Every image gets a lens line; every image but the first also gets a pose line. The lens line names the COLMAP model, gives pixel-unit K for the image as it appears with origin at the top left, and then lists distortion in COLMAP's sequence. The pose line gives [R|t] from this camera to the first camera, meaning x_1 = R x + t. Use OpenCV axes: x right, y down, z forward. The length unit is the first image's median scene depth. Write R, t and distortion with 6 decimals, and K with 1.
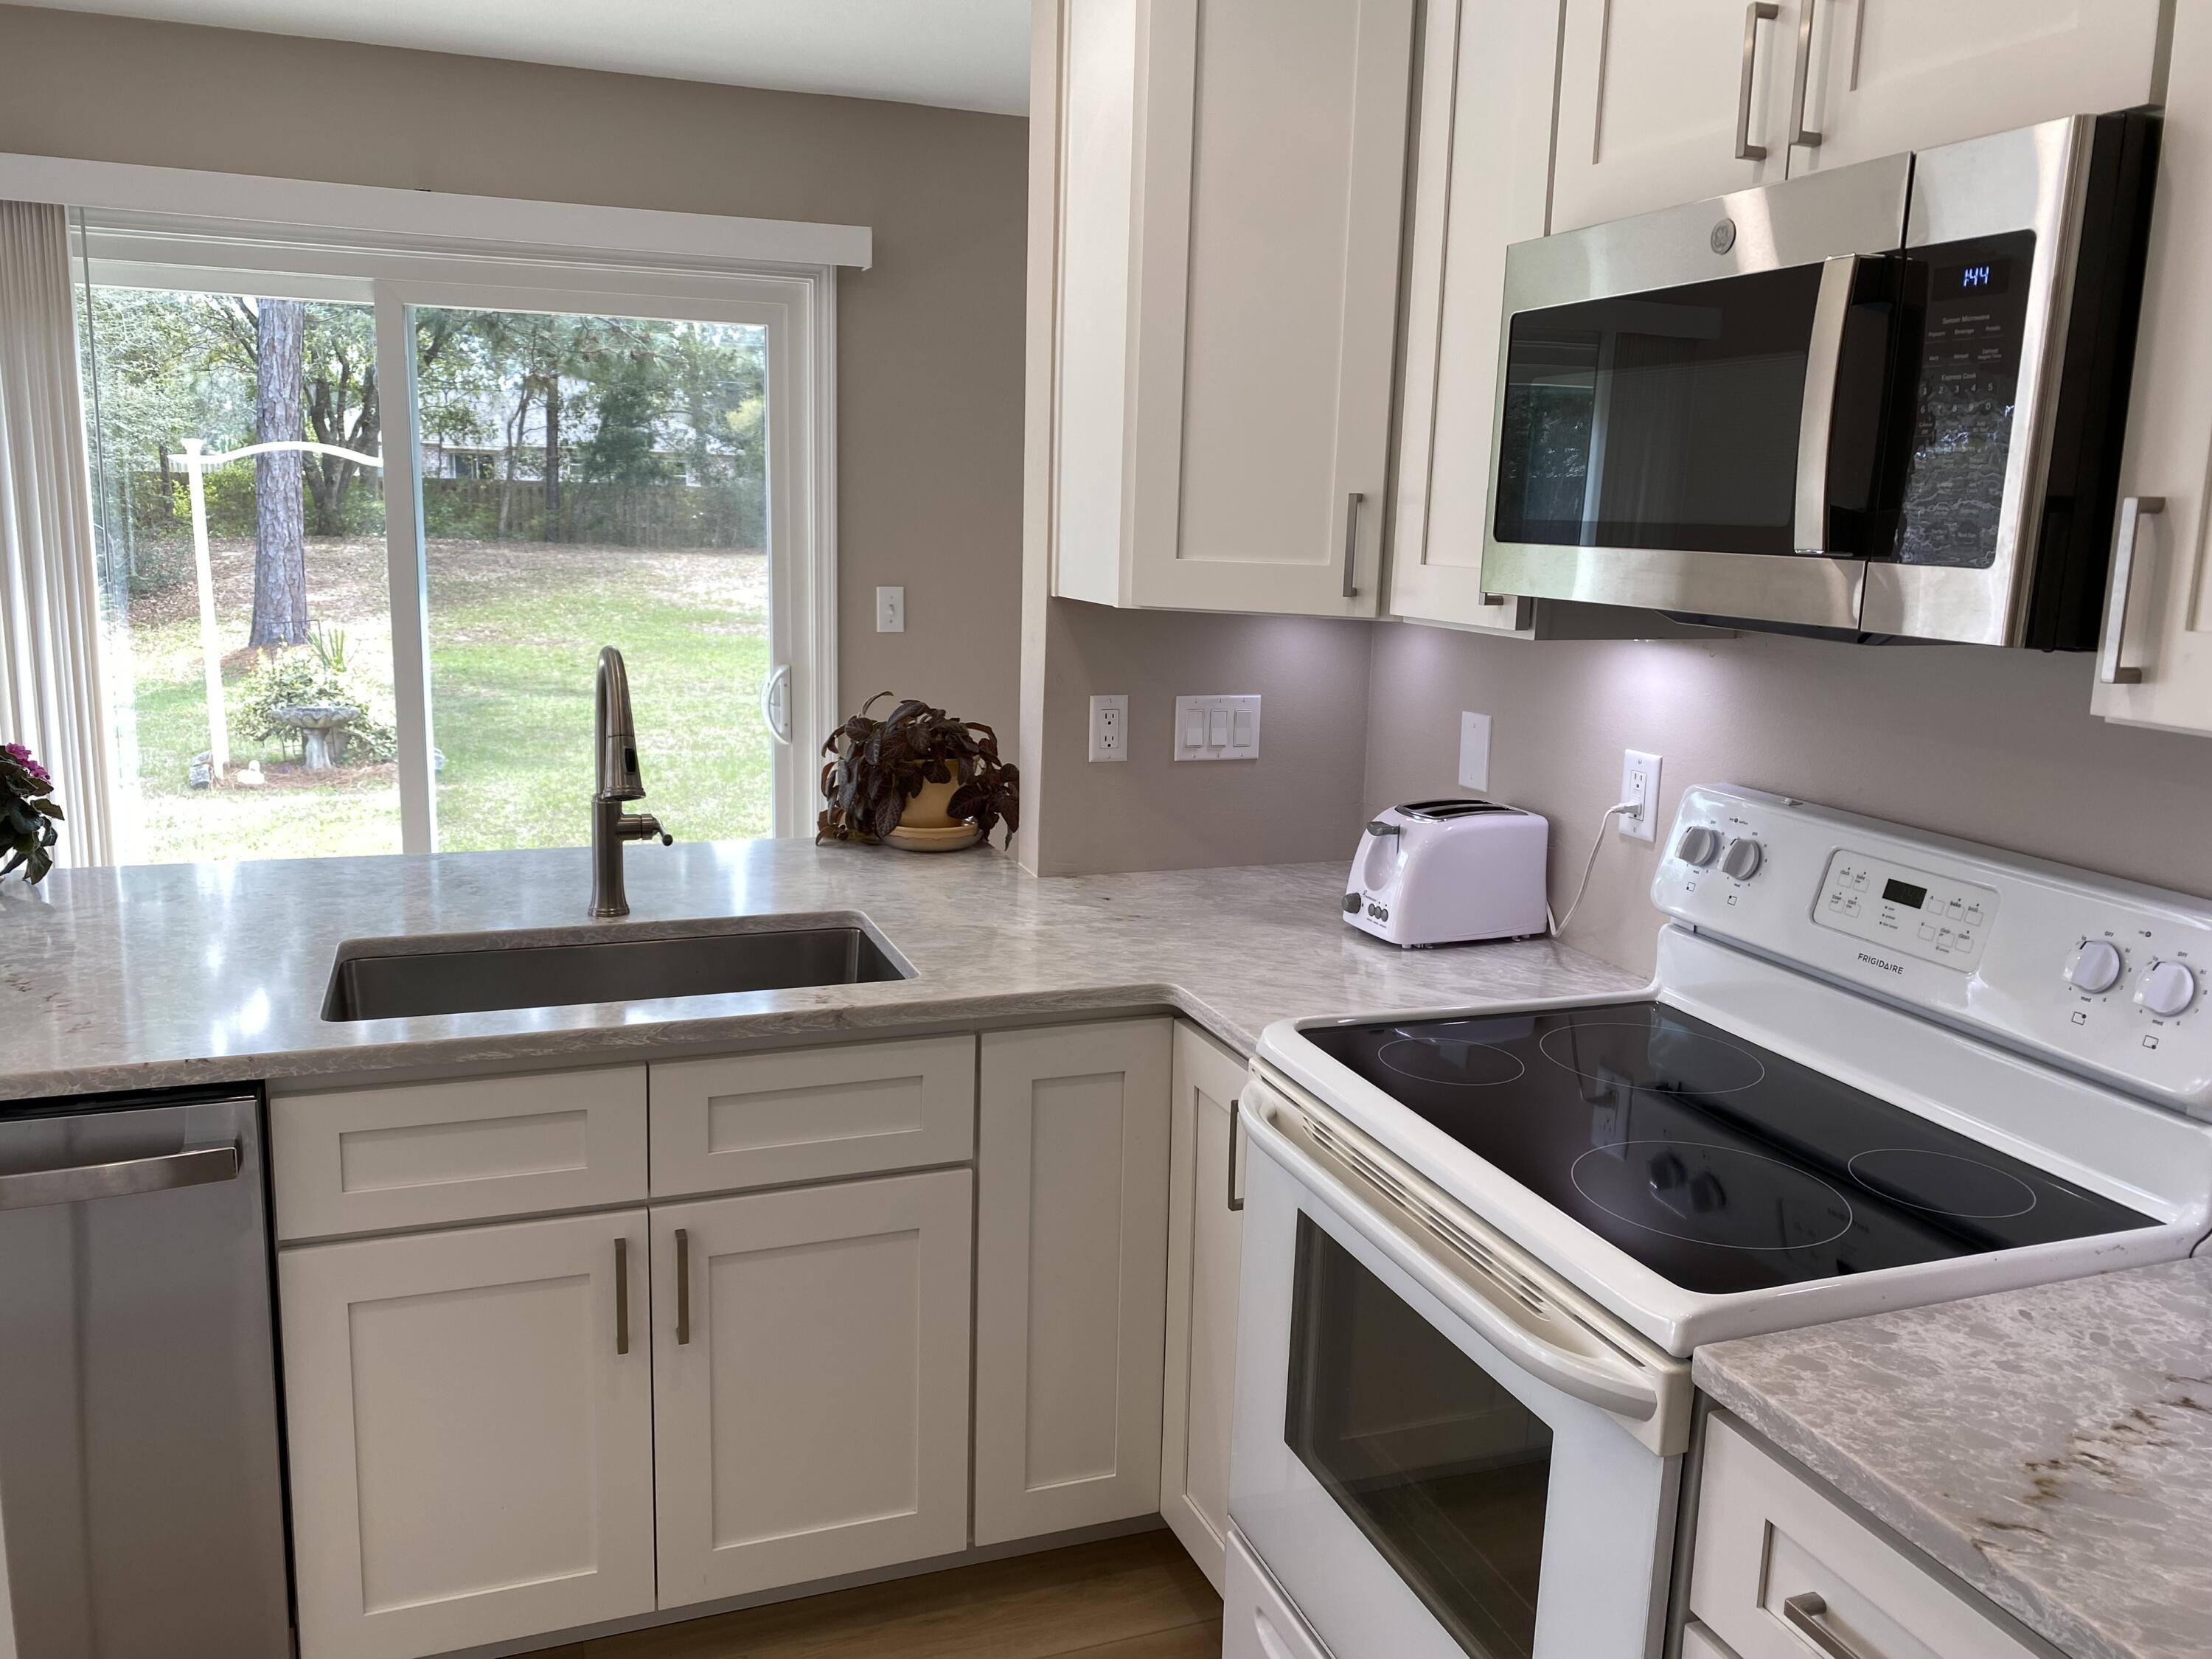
lens RADIAL K [[1668.4, 0, 1122.9], [0, 1668.4, 801.7], [0, 0, 1]] dist [-0.004646, 0.011214]
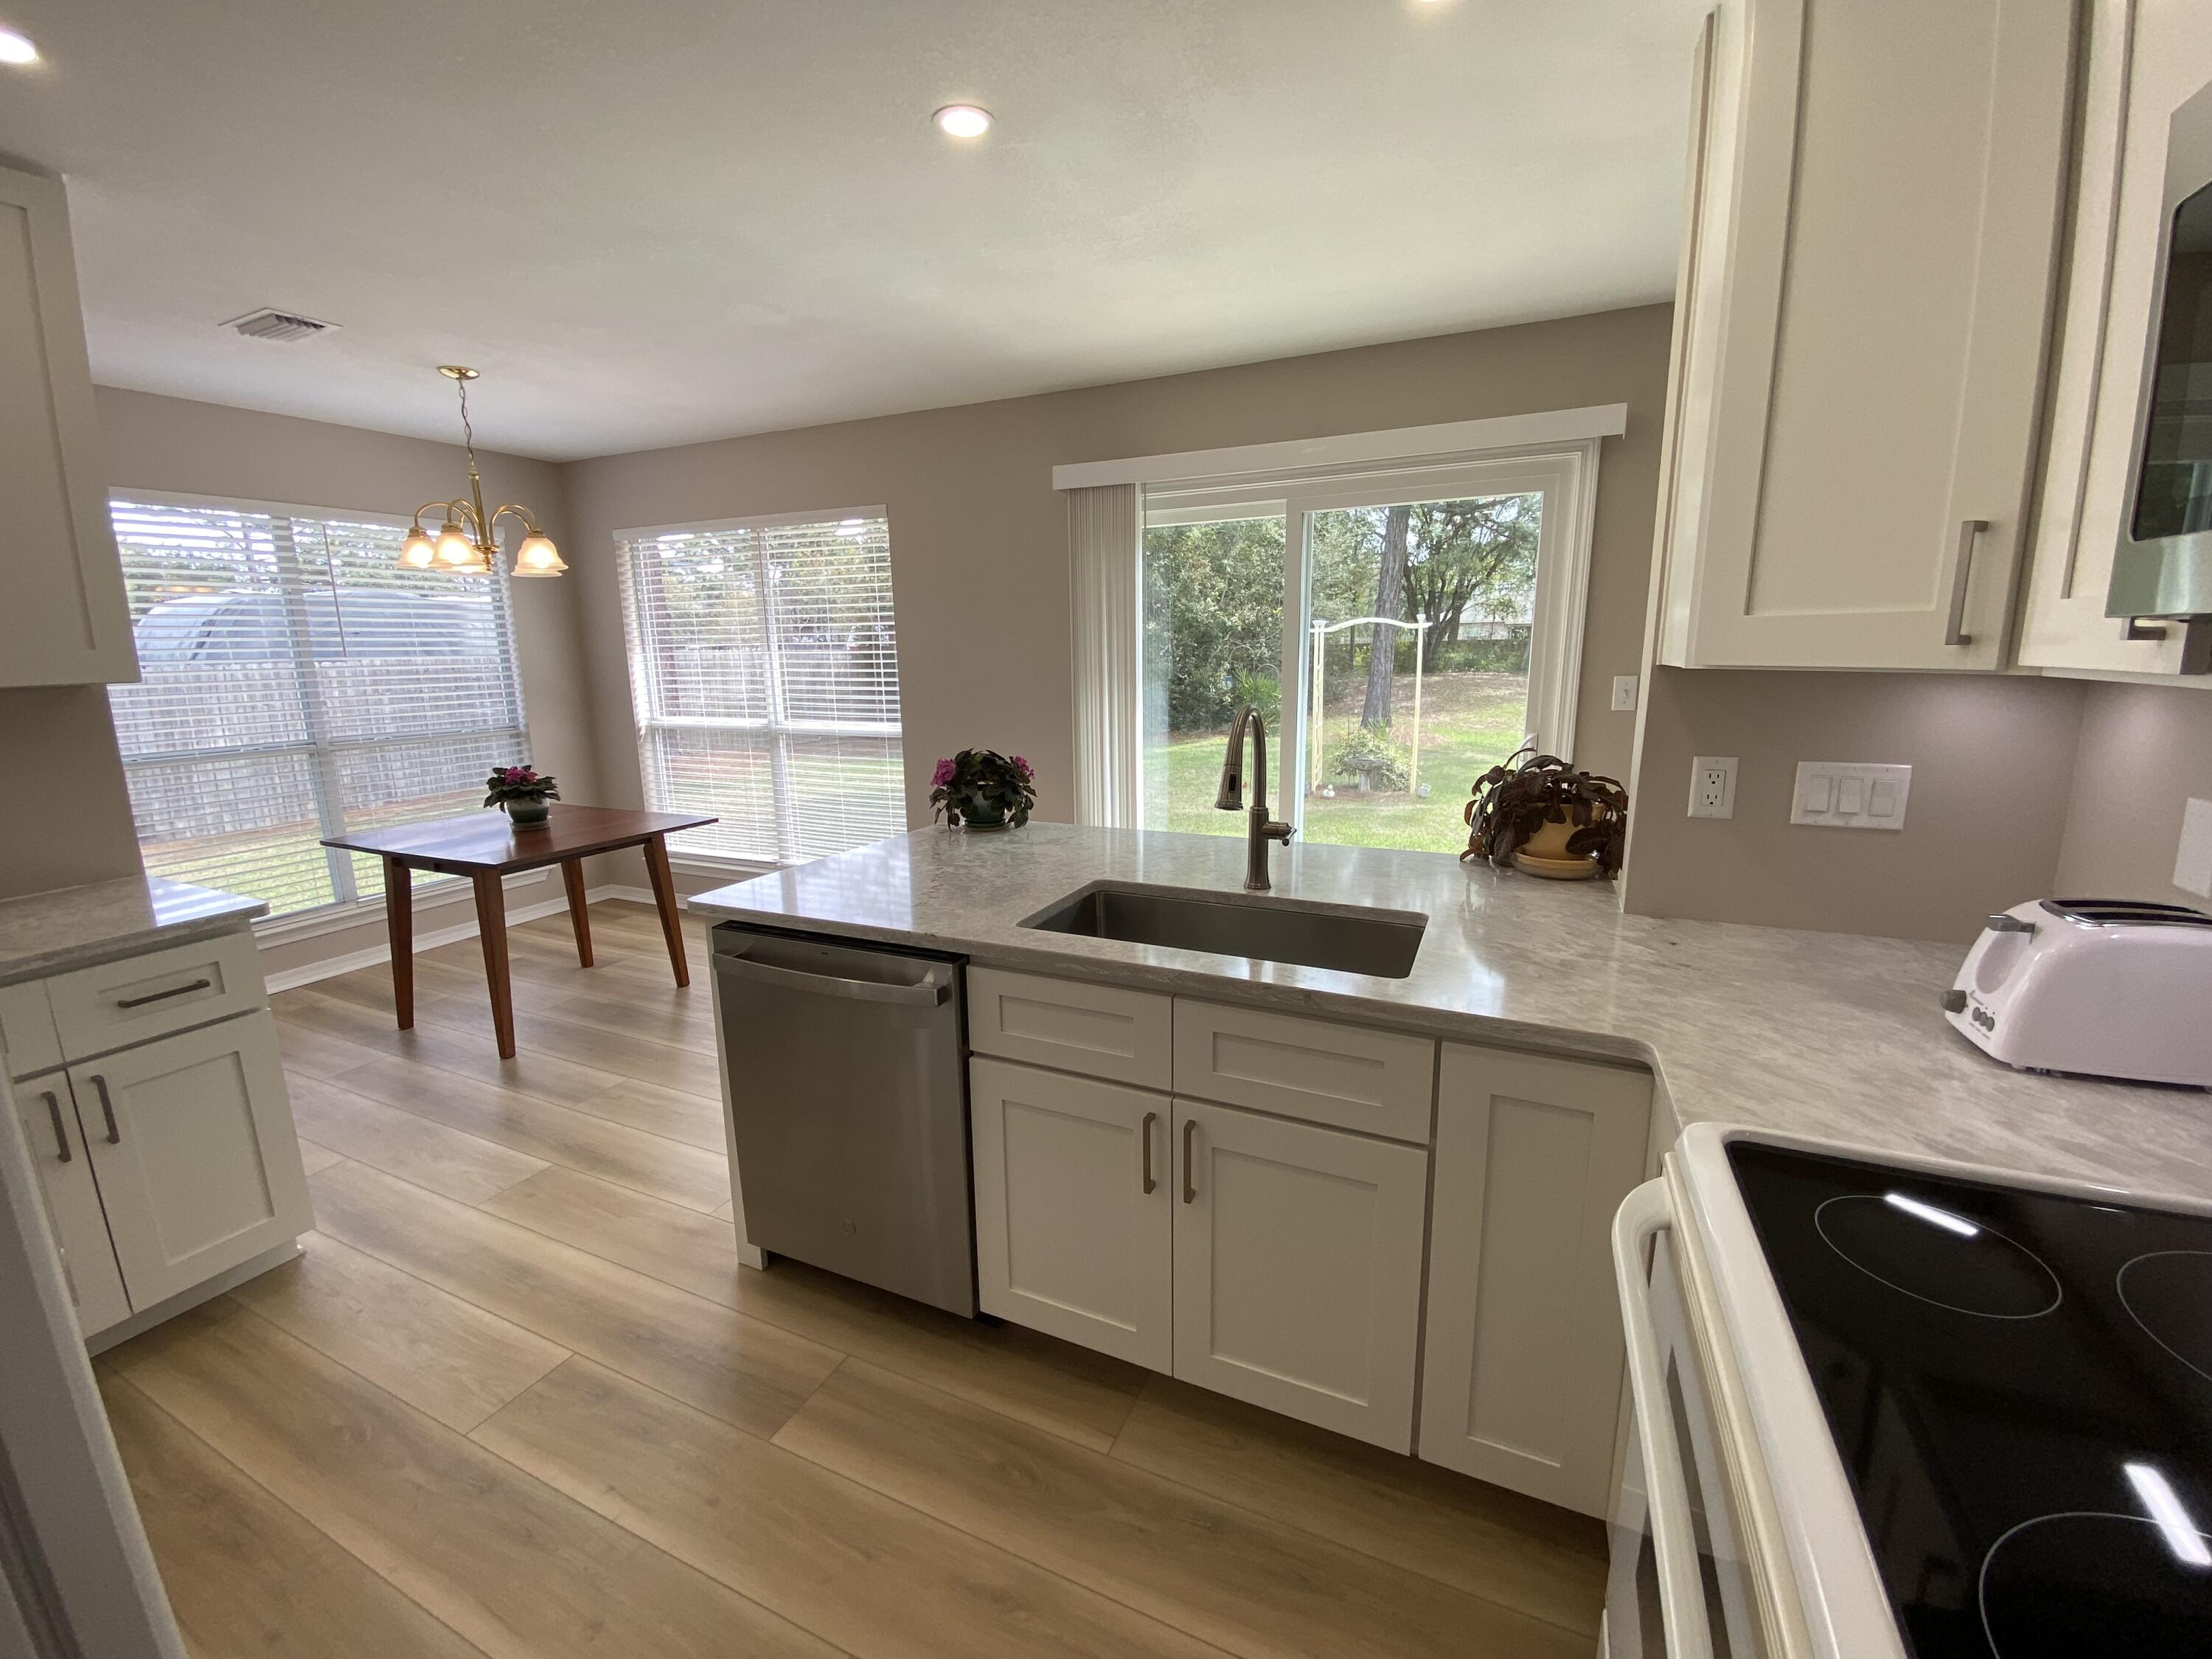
lens RADIAL K [[895.3, 0, 1100.1], [0, 895.3, 824.3], [0, 0, 1]] dist [0.010403, -0.016787]
pose [[0.695324, 0.098258, -0.711948, 0.163641], [-0.092391, 0.994611, 0.047035, -0.013833], [0.712733, 0.033073, 0.700656, 0.376273]]
